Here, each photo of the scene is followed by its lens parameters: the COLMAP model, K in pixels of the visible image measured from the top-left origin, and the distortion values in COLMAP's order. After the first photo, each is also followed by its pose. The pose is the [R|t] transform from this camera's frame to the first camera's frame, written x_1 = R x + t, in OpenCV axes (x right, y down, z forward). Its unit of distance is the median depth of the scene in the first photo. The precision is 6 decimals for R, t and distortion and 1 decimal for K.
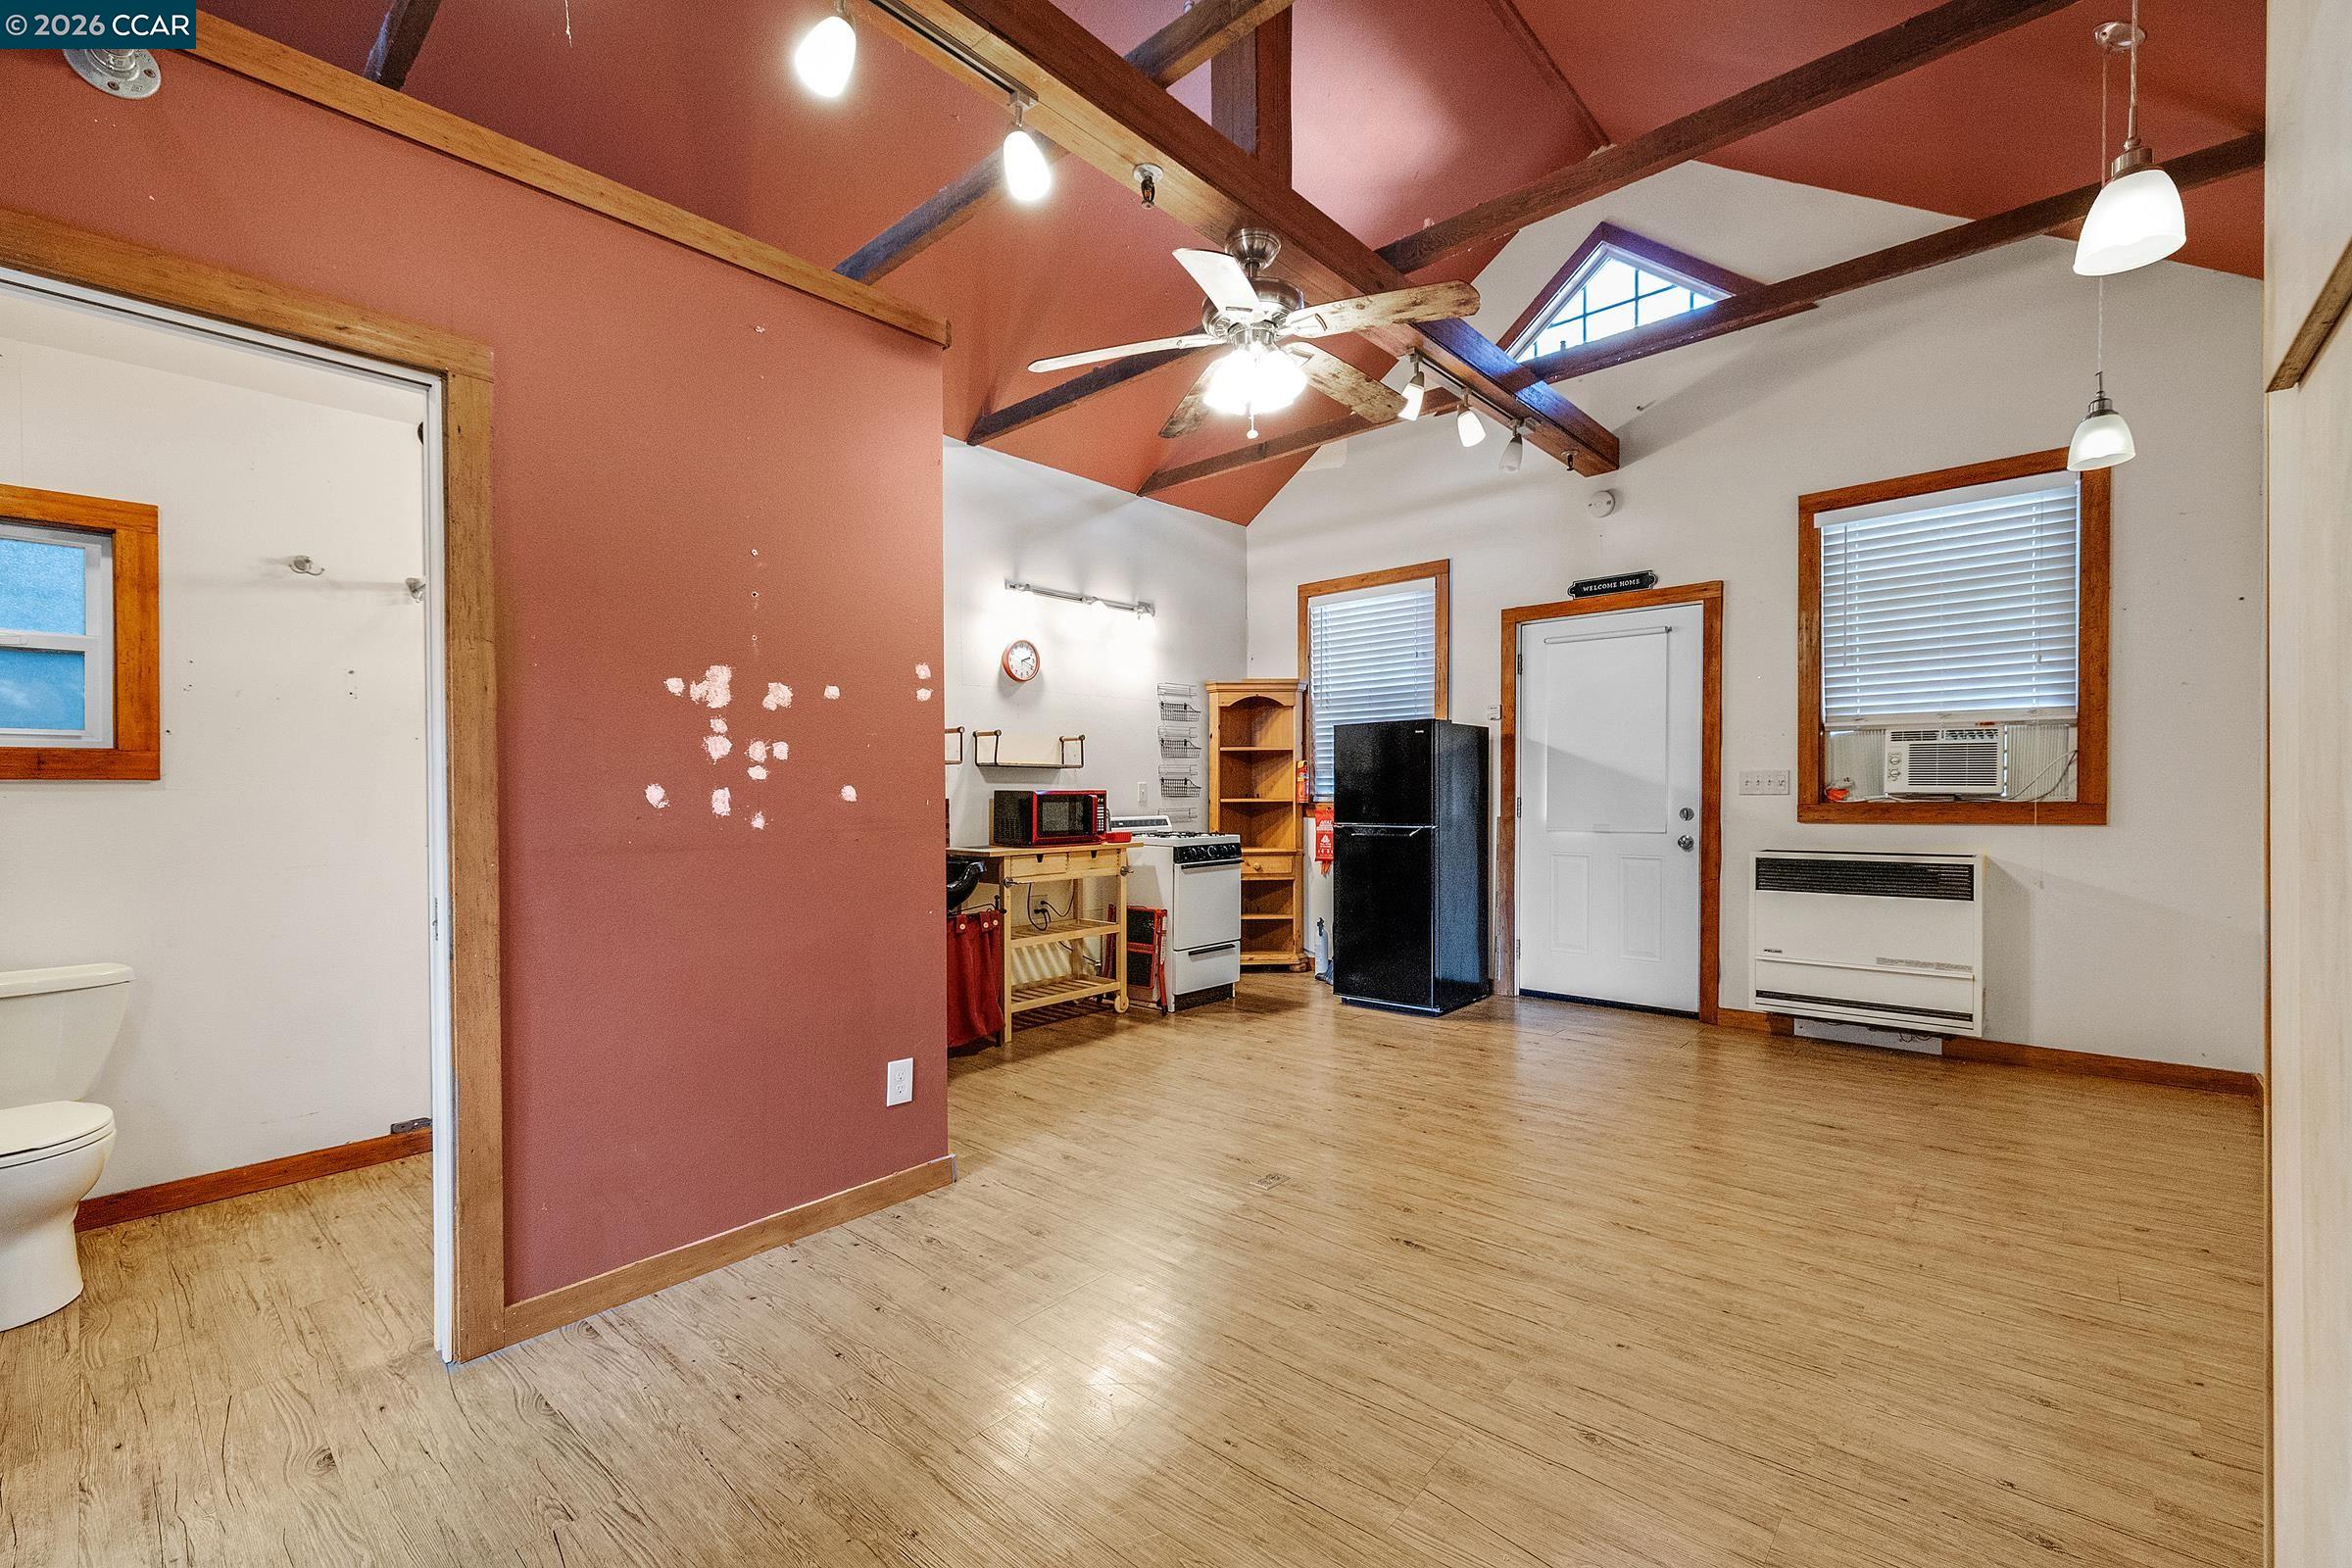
lens RADIAL K [[978.8, 0, 1178.9], [0, 978.8, 795.0], [0, 0, 1]] dist [0.001598, -0.000469]
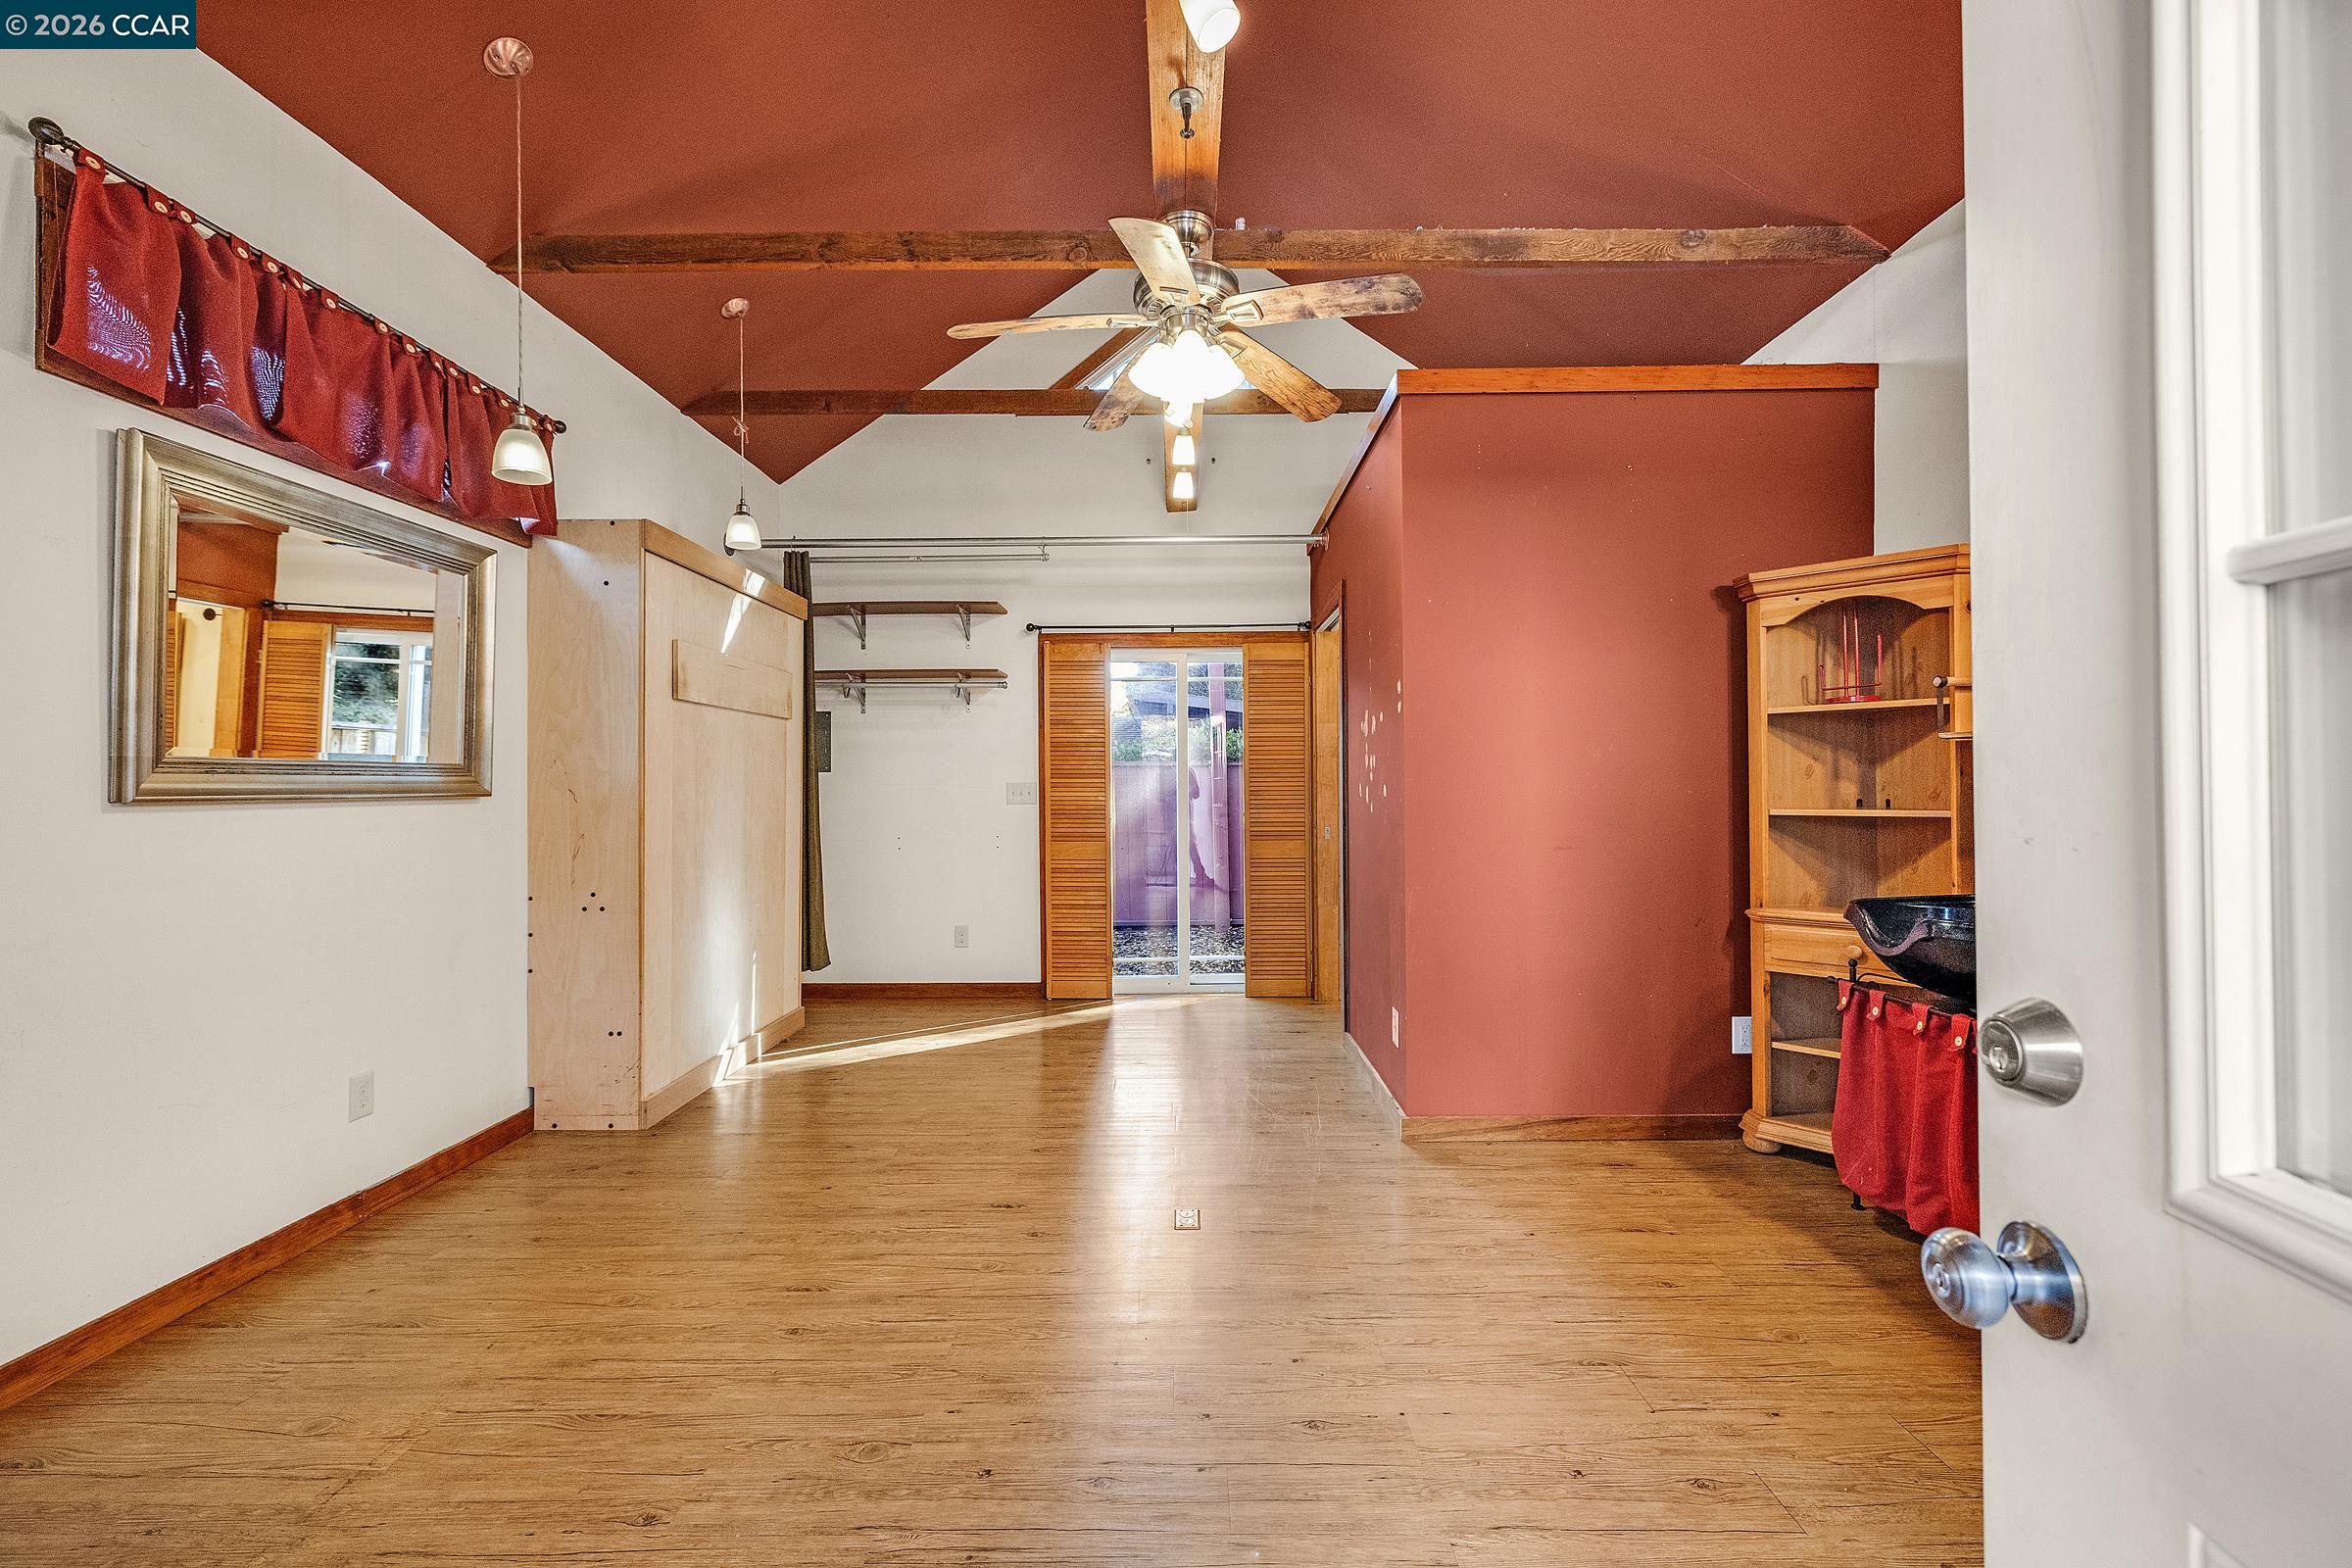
lens RADIAL K [[978.8, 0, 1174.2], [0, 978.8, 775.3], [0, 0, 1]] dist [0.001598, -0.000469]
pose [[-0.748816, 0.010187, -0.662700, 0.574436], [0.012634, 0.999920, 0.001094, -0.021157], [0.662658, -0.007553, -0.748884, 1.365531]]
